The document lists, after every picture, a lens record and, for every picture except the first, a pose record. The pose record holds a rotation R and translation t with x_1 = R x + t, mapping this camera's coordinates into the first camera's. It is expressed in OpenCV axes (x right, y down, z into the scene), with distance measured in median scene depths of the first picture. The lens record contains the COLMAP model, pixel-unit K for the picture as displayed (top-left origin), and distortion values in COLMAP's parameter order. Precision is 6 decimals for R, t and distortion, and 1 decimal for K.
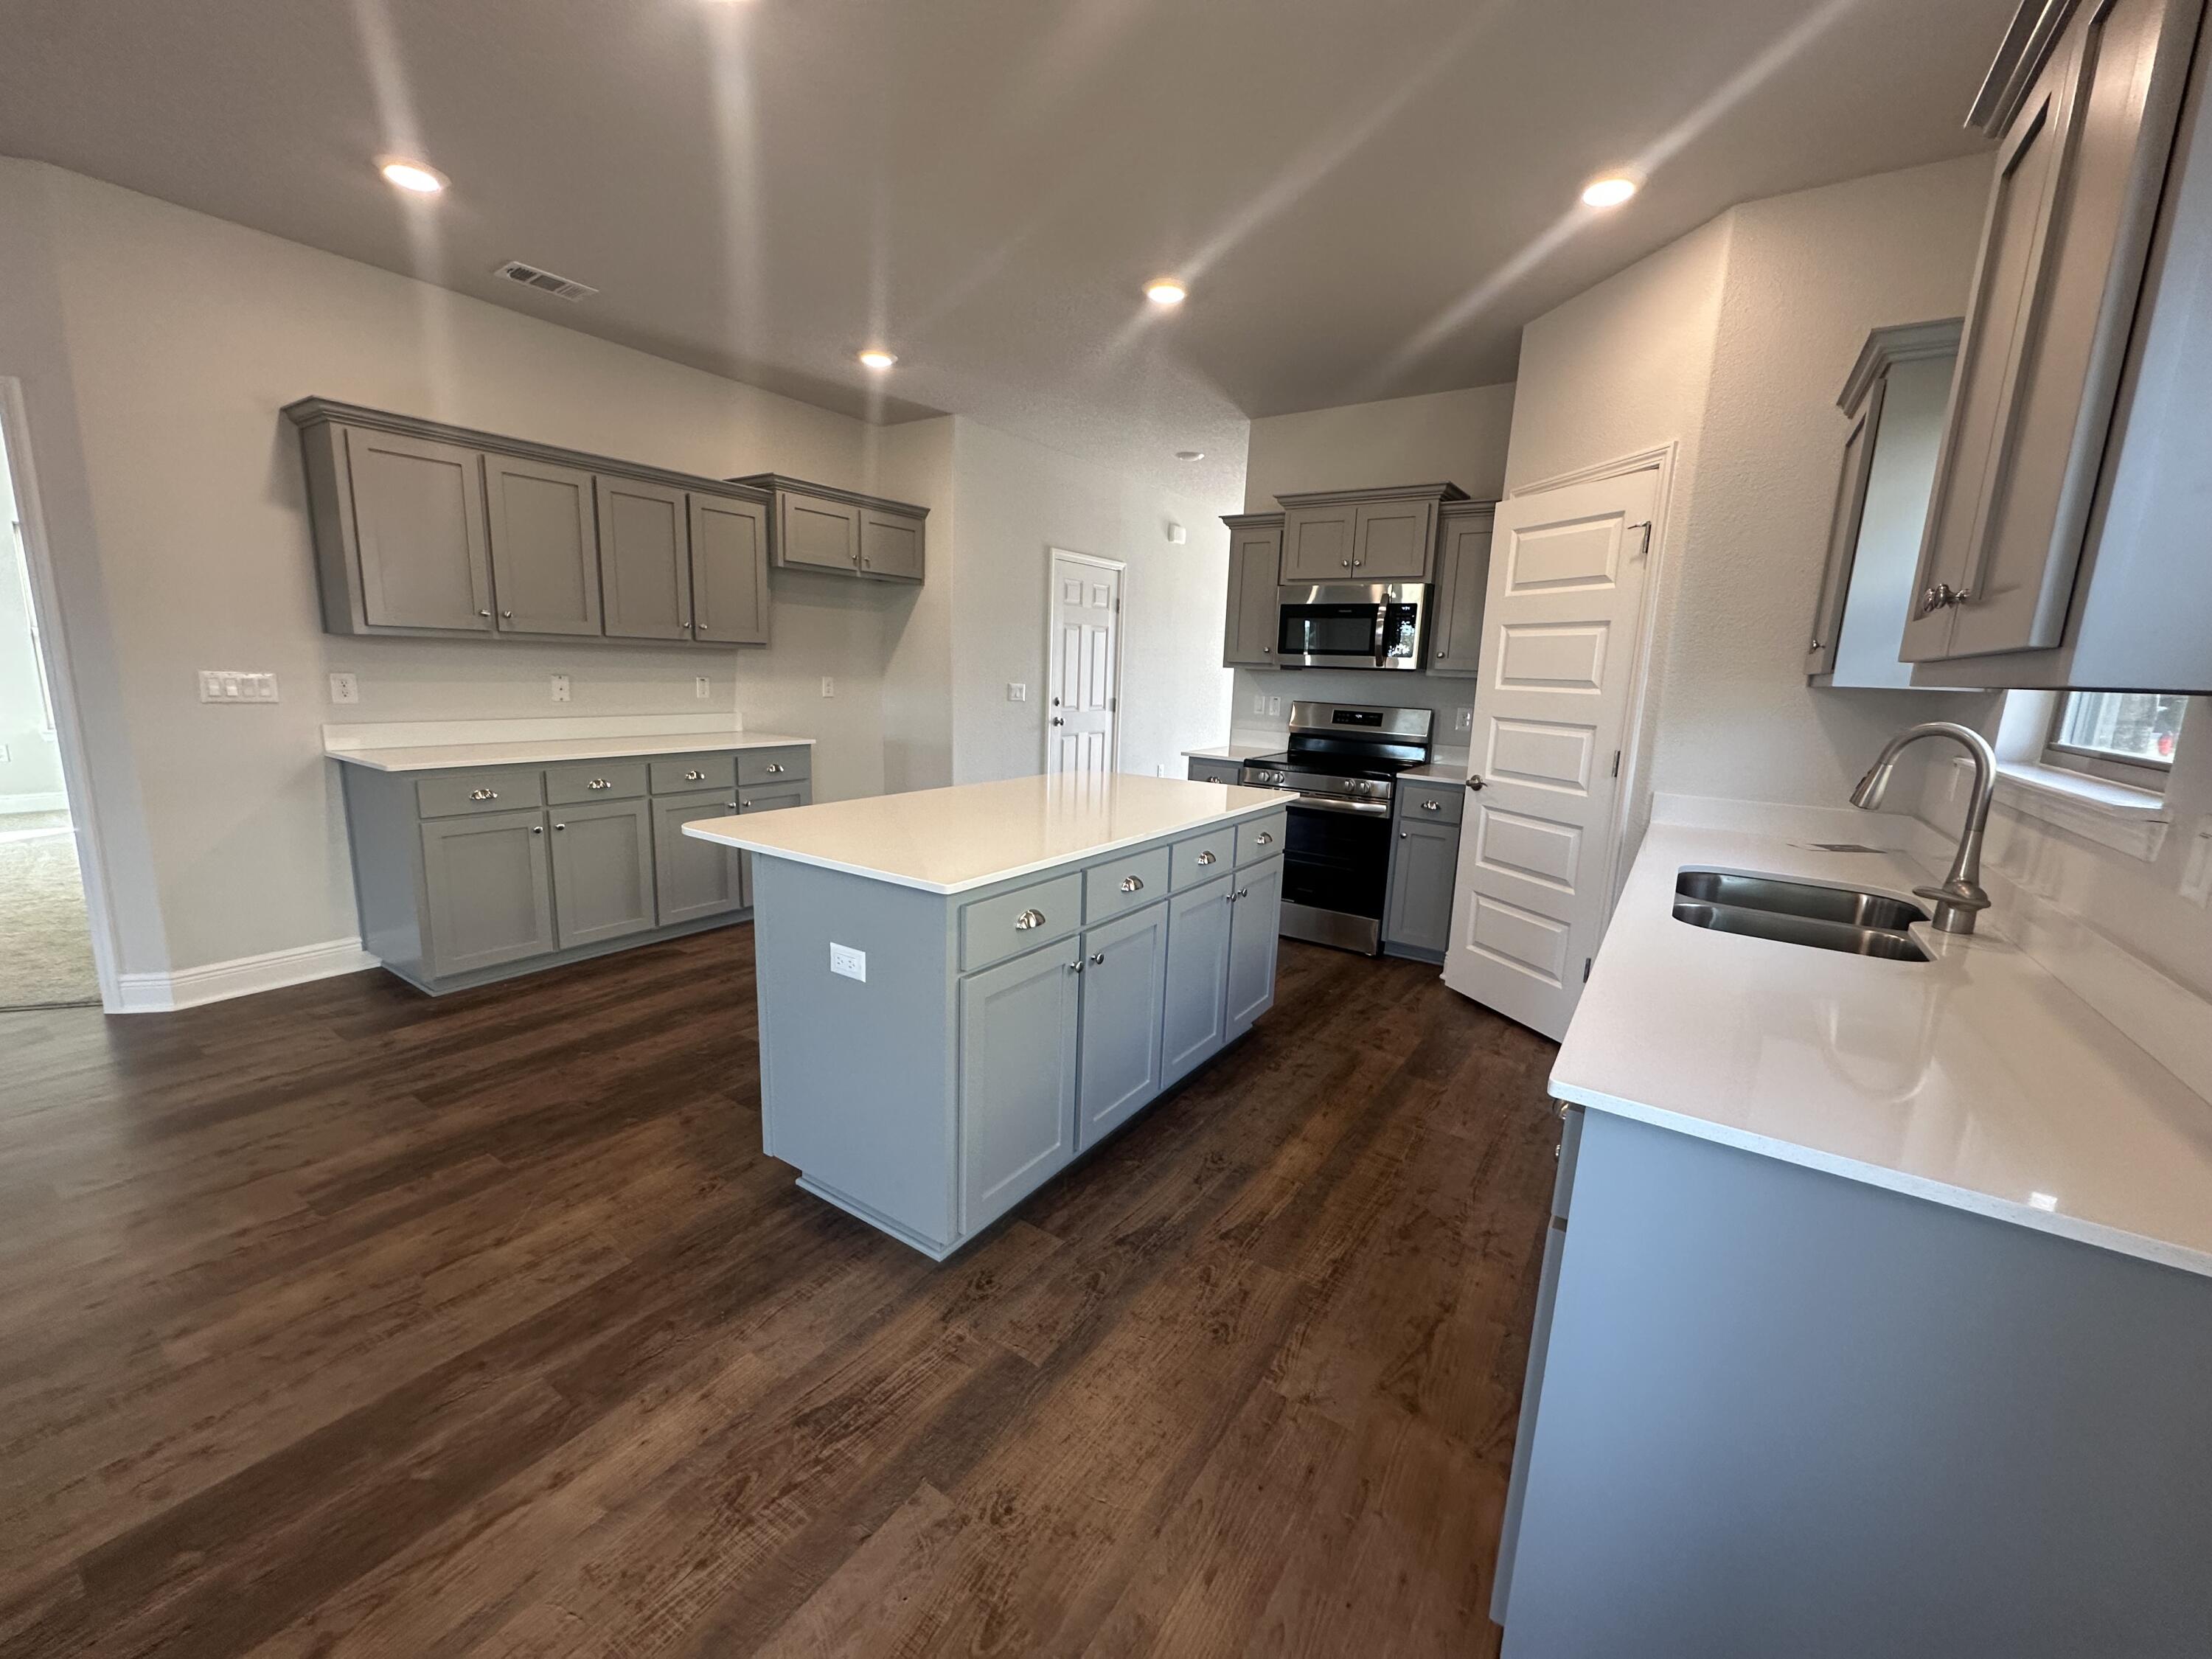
lens RADIAL K [[888.7, 0, 1110.7], [0, 888.7, 828.8], [0, 0, 1]] dist [0.001214, 0.000456]
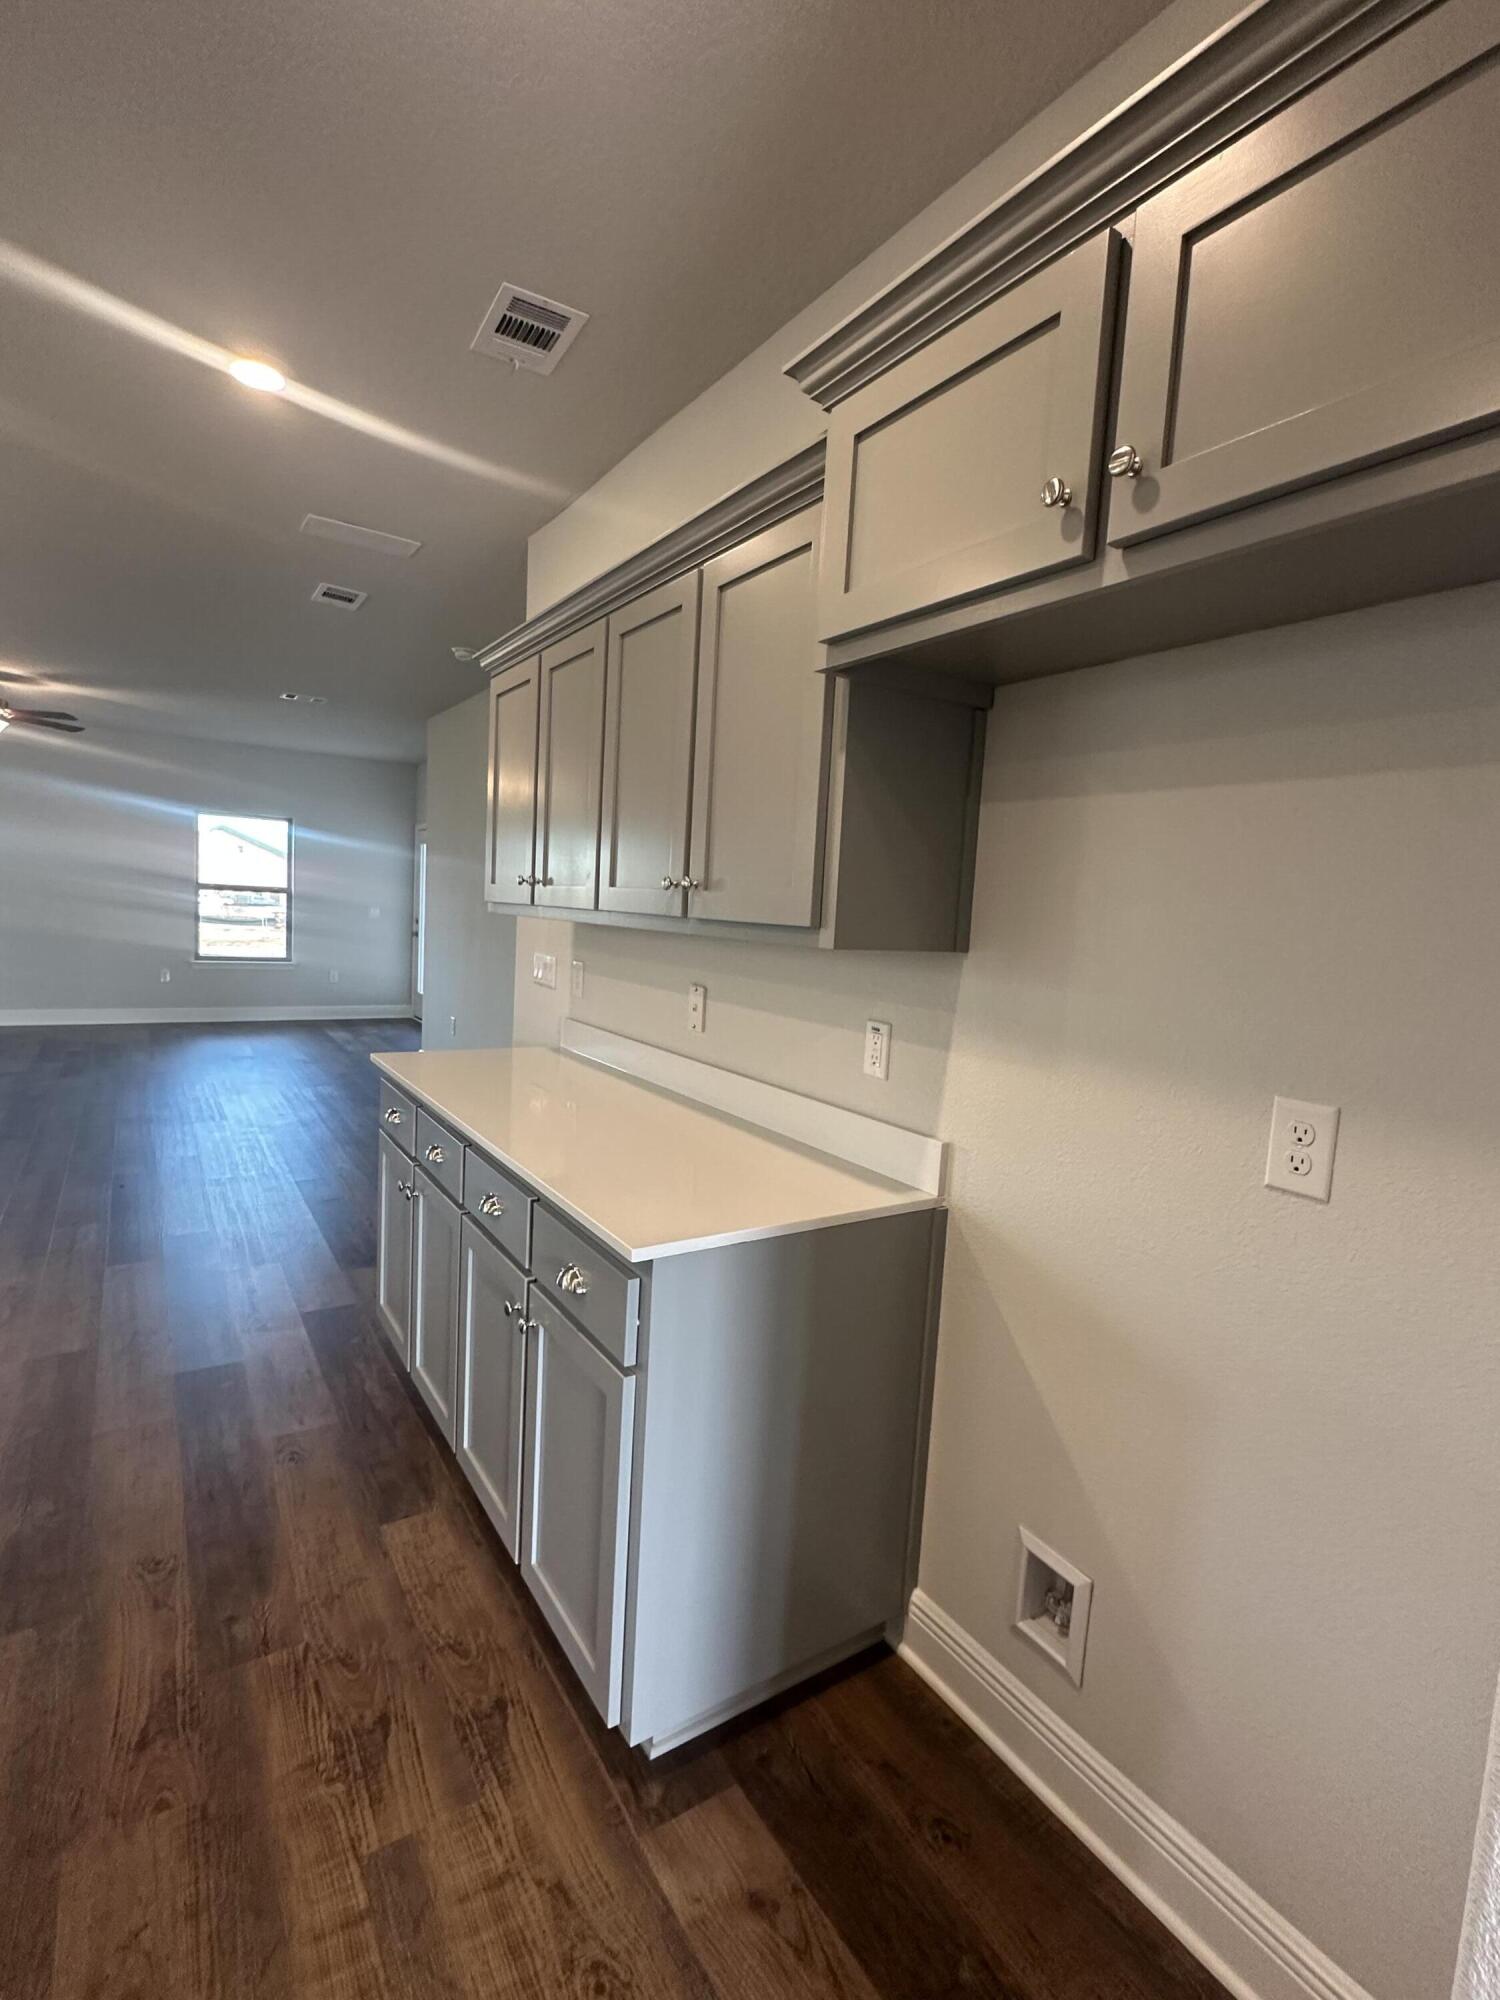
lens RADIAL K [[949.1, 0, 747.9], [0, 949.1, 1004.6], [0, 0, 1]] dist [0.006300, 0.000221]
pose [[-0.395931, 0.034918, -0.917616, -0.075688], [-0.238213, 0.961163, 0.139358, -0.247550], [0.886845, 0.273764, -0.372236, 1.228333]]
